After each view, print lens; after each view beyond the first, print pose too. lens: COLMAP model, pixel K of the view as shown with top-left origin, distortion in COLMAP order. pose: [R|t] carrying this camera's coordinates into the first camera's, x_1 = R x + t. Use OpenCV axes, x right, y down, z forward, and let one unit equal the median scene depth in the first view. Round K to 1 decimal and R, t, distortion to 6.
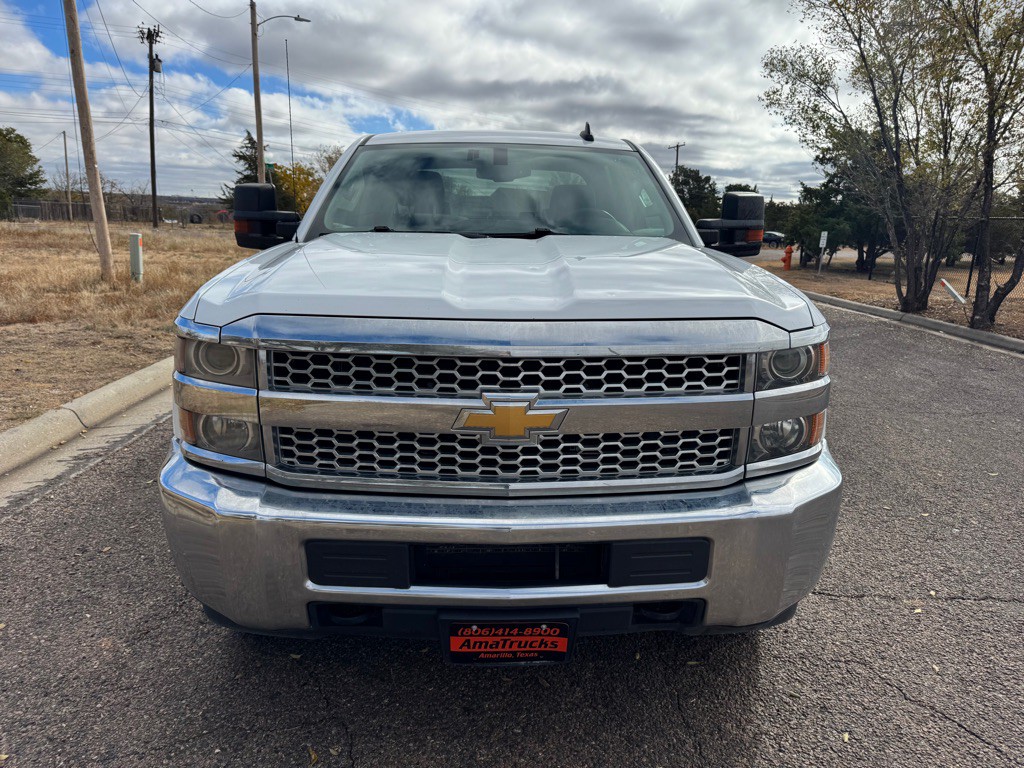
lens RADIAL K [[743.1, 0, 517.8], [0, 743.1, 385.6], [0, 0, 1]] dist [0.035282, -0.049098]
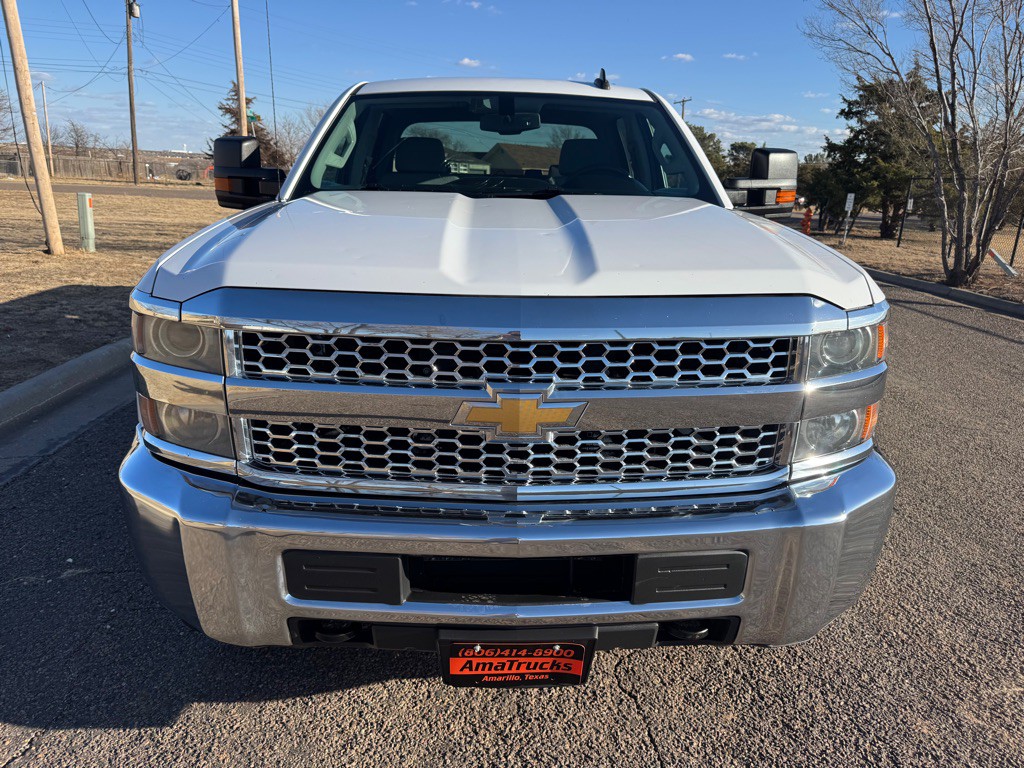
lens RADIAL K [[743.1, 0, 514.0], [0, 743.1, 377.2], [0, 0, 1]] dist [0.035282, -0.049098]
pose [[0.999993, 0.003593, -0.000707, -0.015827], [-0.003561, 0.999117, 0.041857, -0.030083], [0.000857, -0.041854, 0.999123, 0.140985]]
